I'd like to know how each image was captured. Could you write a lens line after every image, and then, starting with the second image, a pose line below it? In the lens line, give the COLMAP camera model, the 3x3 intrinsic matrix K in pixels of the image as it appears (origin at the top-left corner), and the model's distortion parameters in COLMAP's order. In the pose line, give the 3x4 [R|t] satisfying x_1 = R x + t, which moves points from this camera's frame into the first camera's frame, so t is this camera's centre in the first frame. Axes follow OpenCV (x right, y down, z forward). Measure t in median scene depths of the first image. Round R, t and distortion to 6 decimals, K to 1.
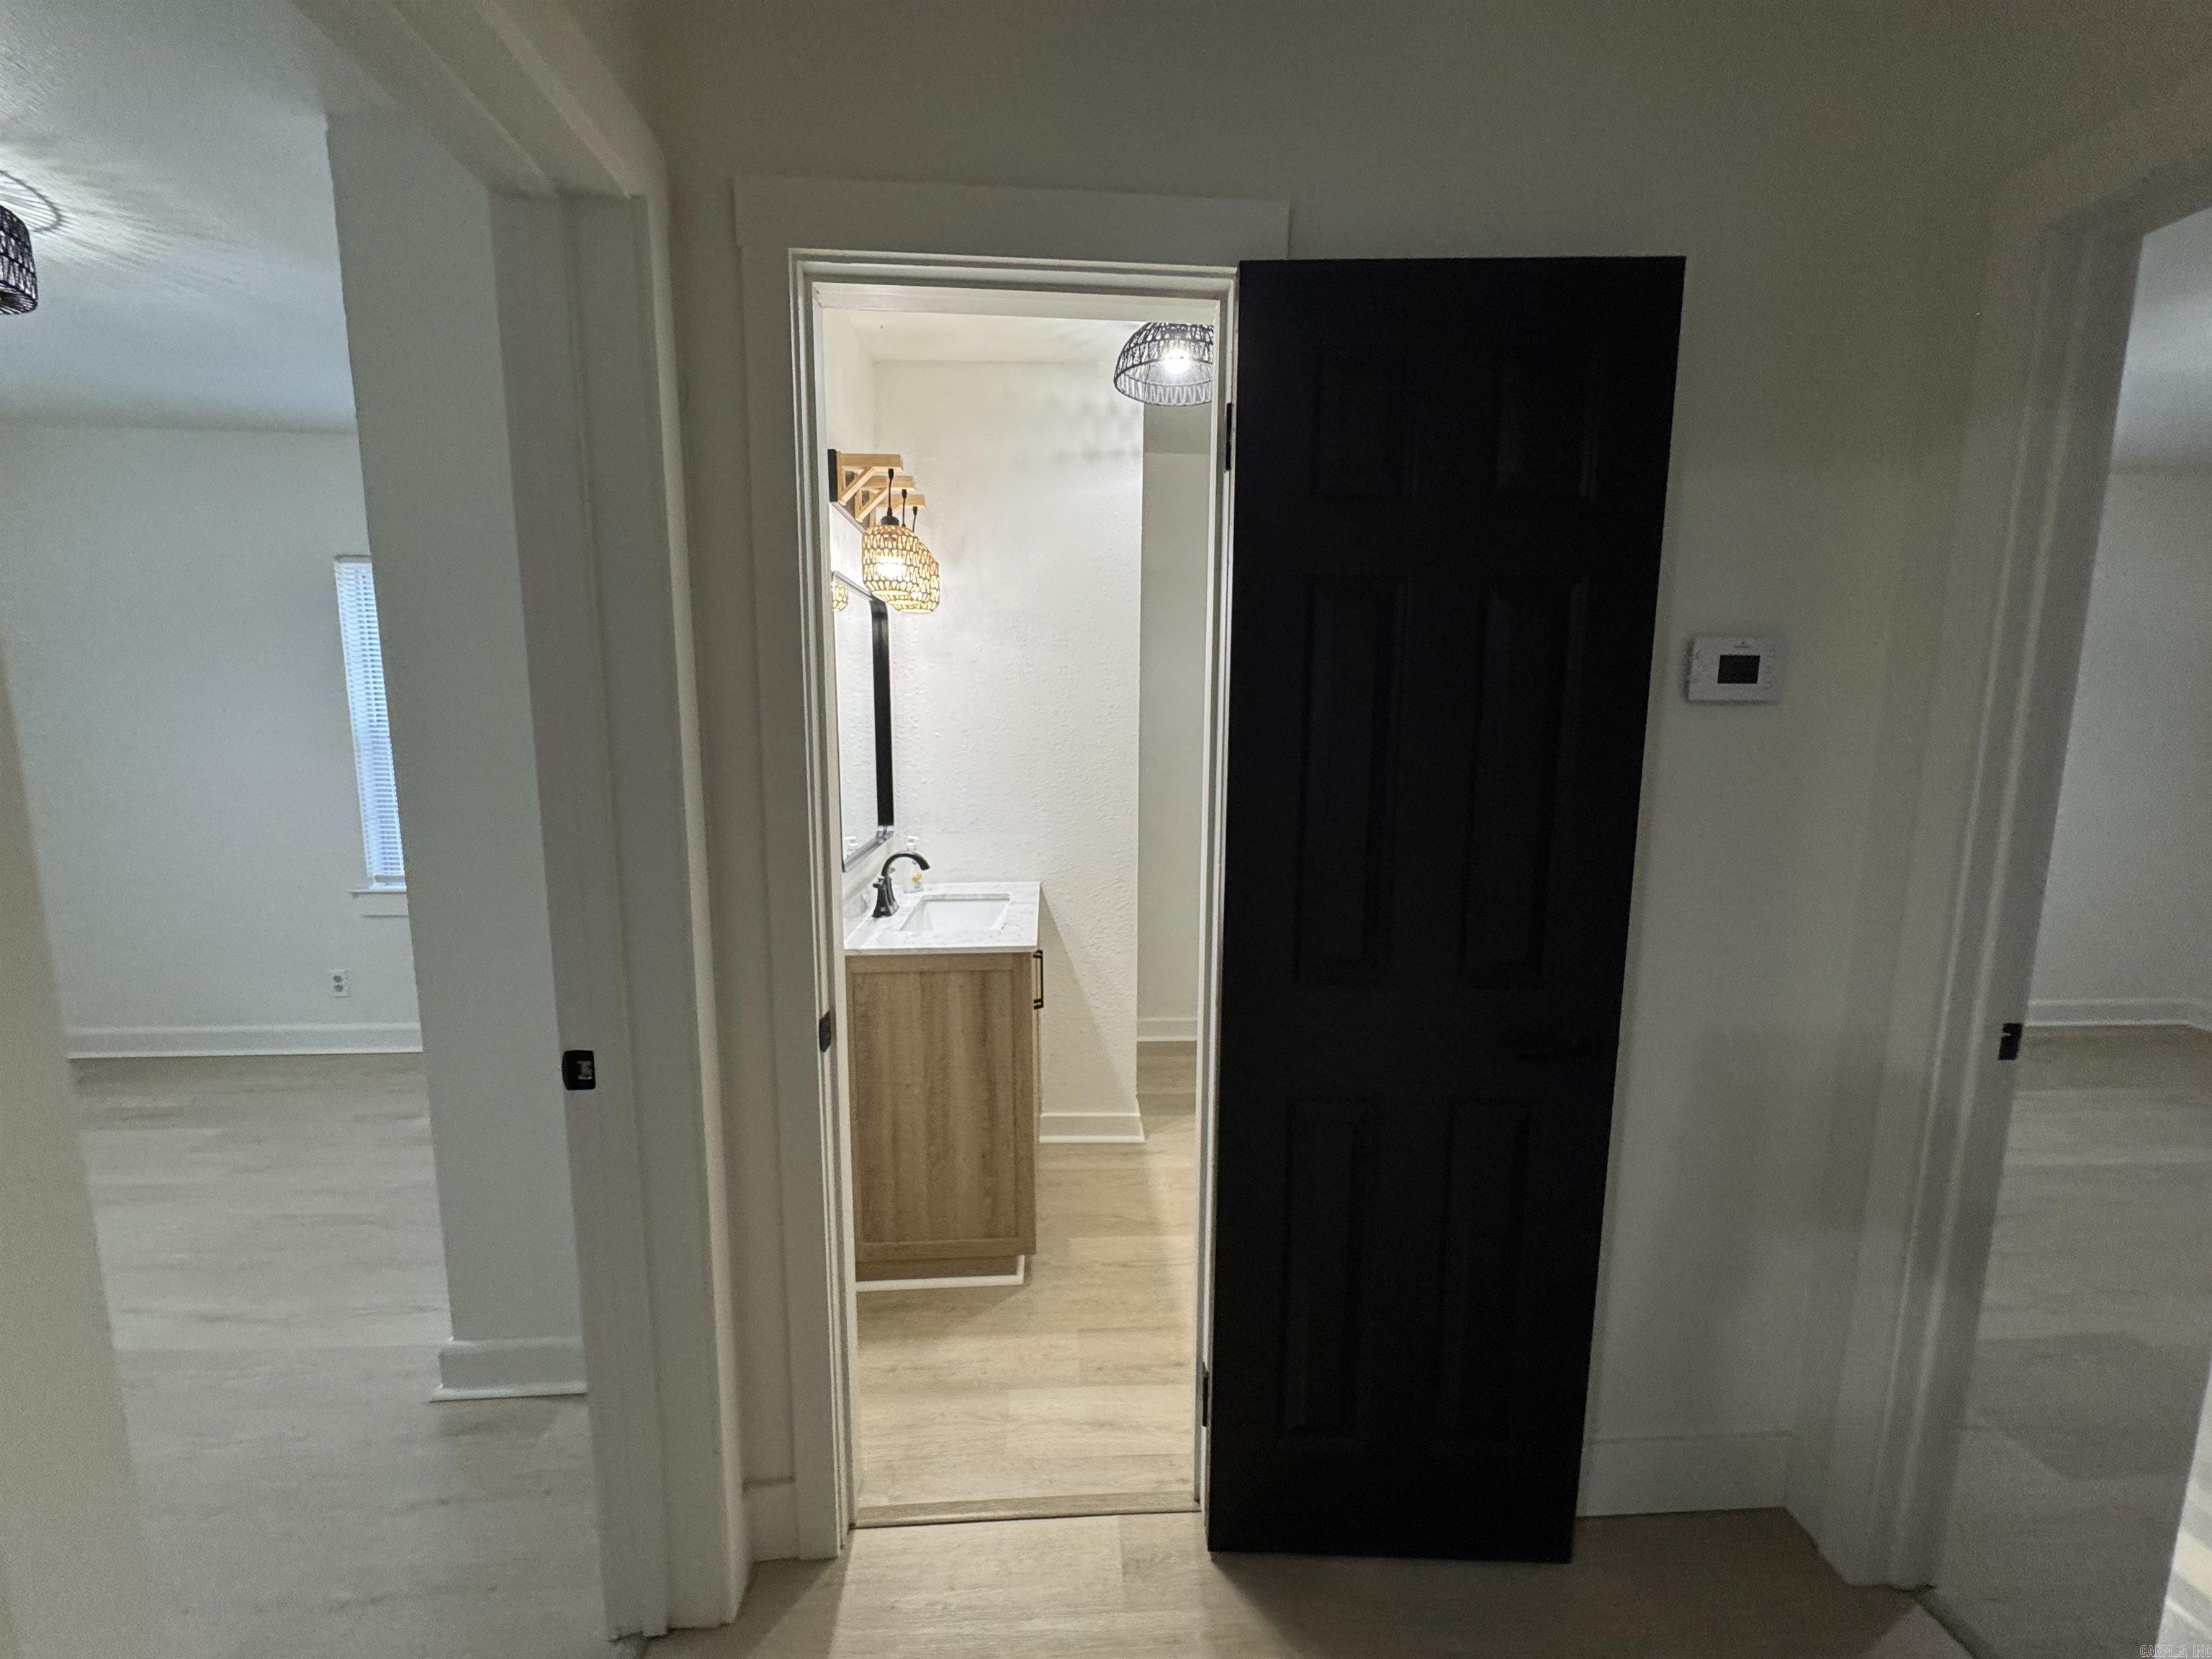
lens RADIAL K [[886.1, 0, 1127.2], [0, 886.1, 839.8], [0, 0, 1]] dist [-0.004496, 0.000806]
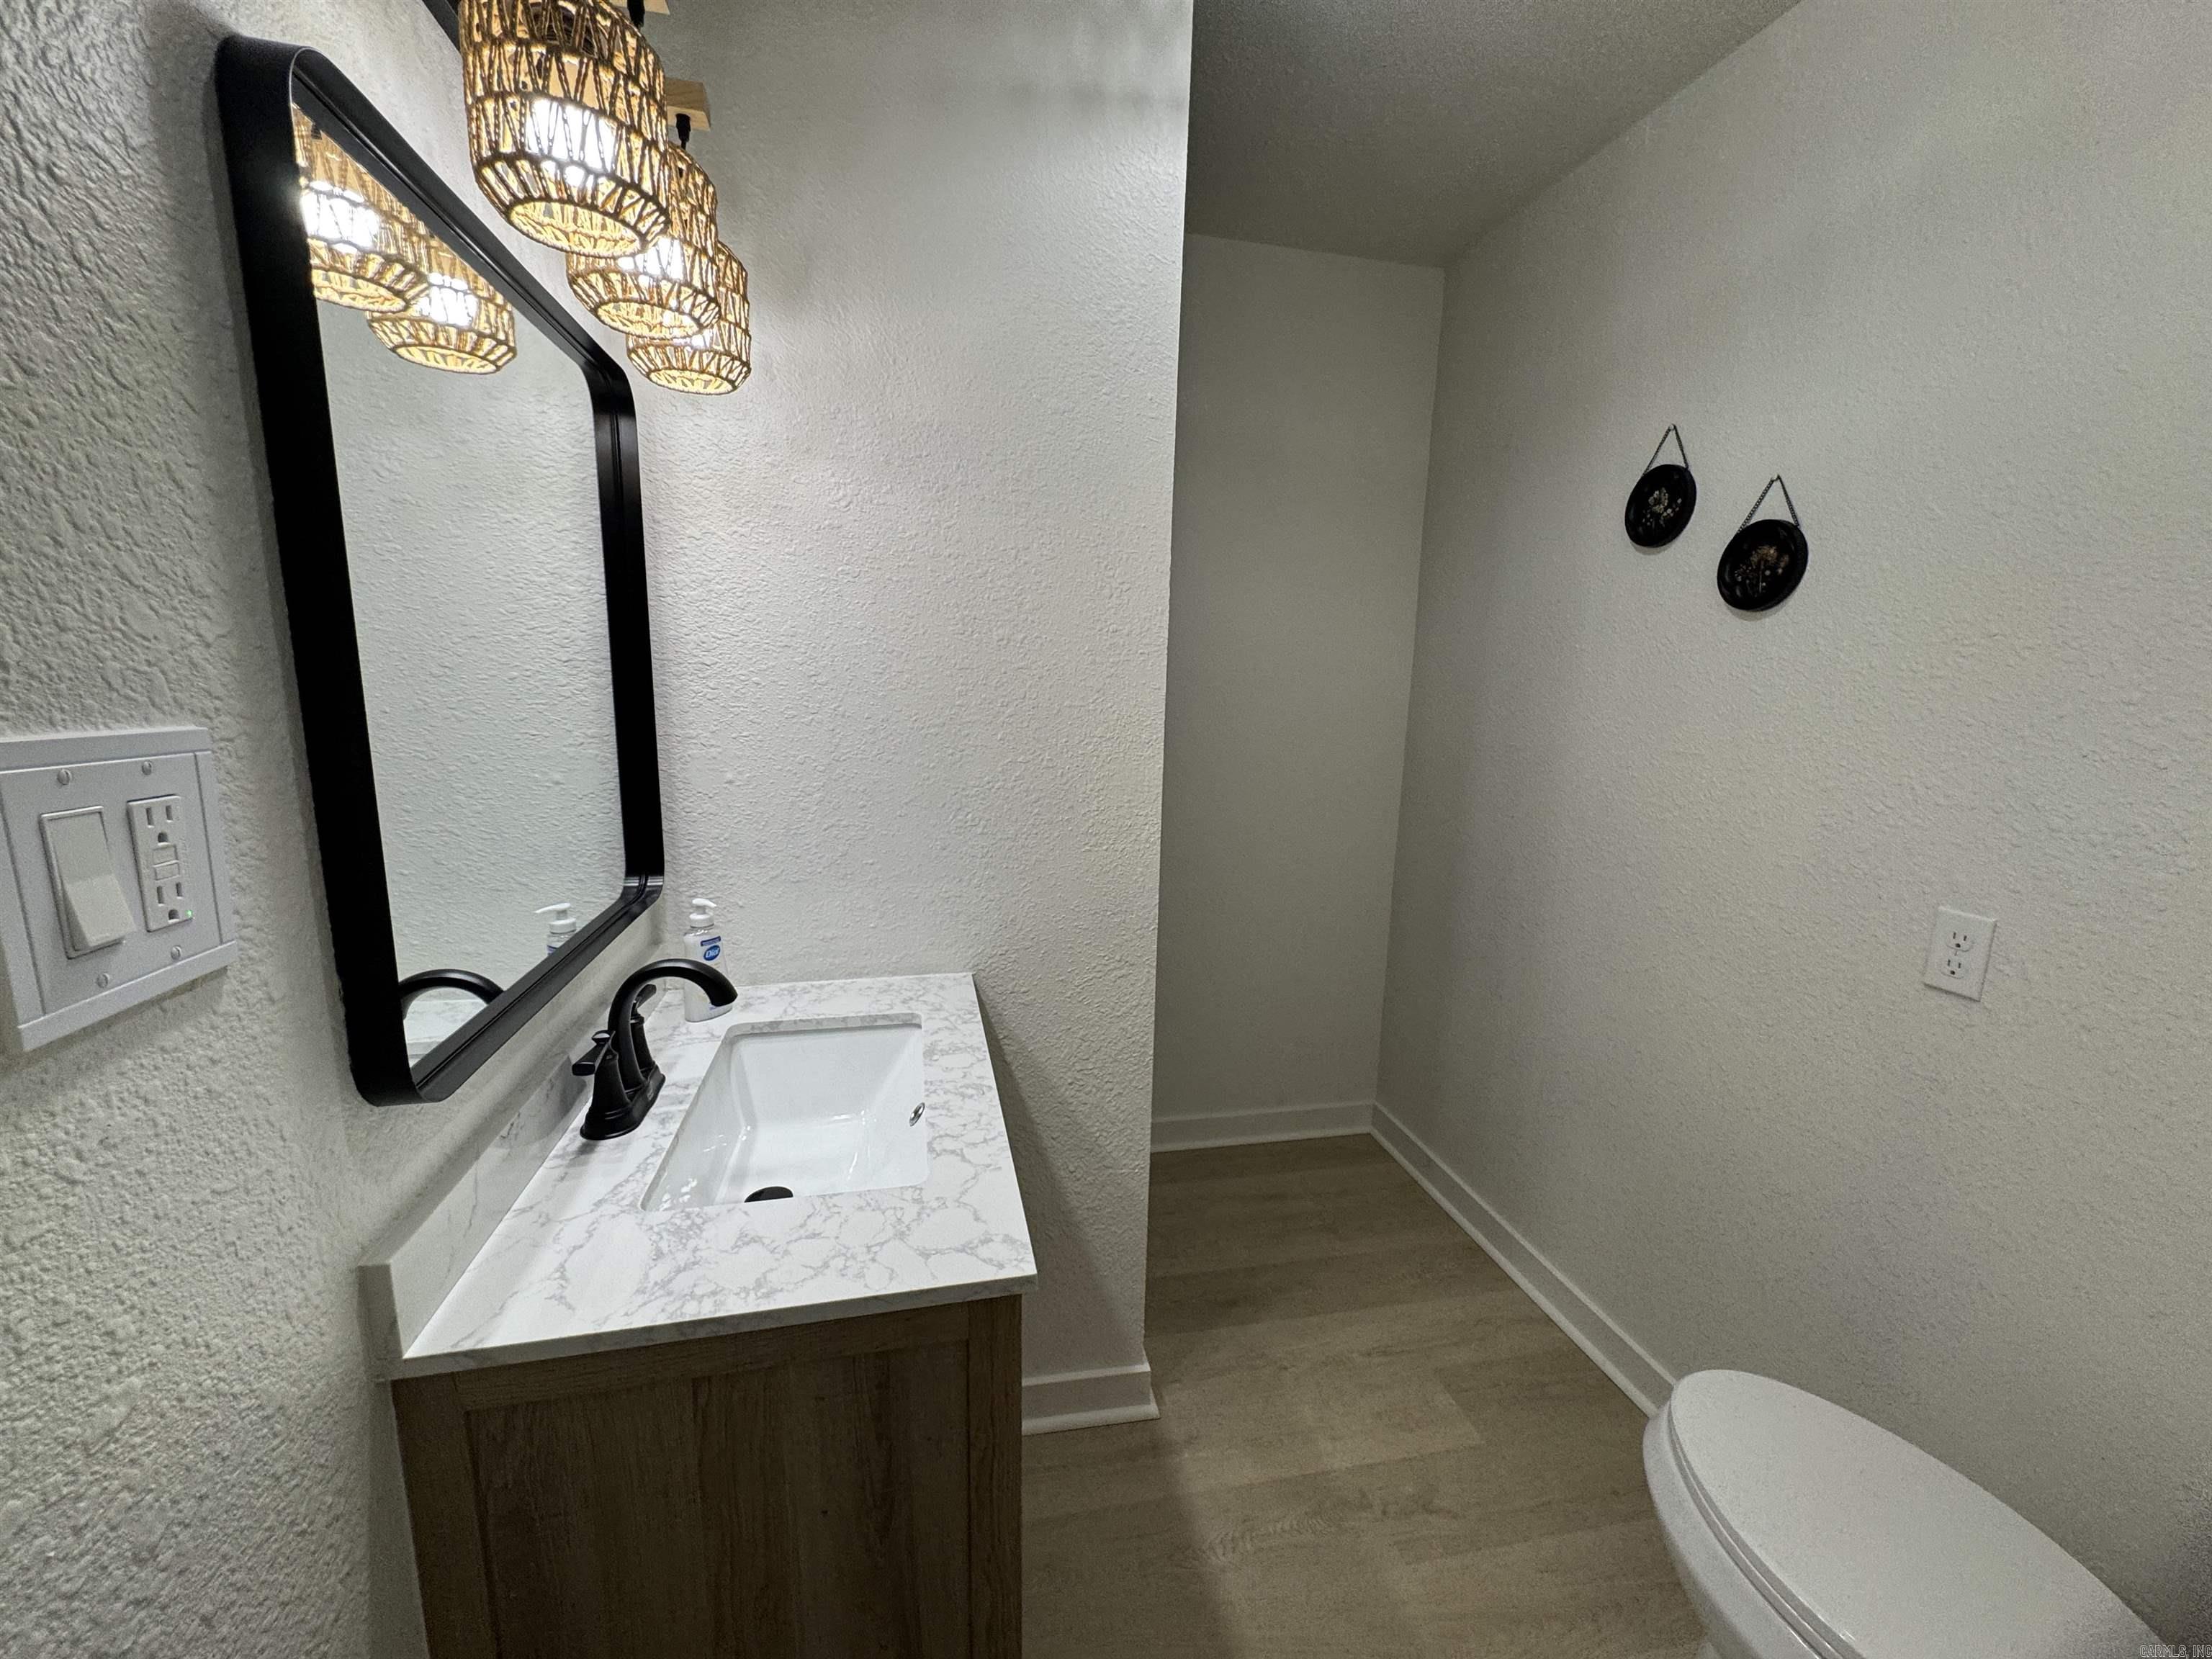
lens RADIAL K [[886.1, 0, 1120.6], [0, 886.1, 837.1], [0, 0, 1]] dist [-0.004496, 0.000806]
pose [[0.989084, -0.007347, 0.147168, -0.096108], [0.001739, 0.999269, 0.038202, -0.055276], [-0.147341, -0.037529, 0.988374, 0.519111]]
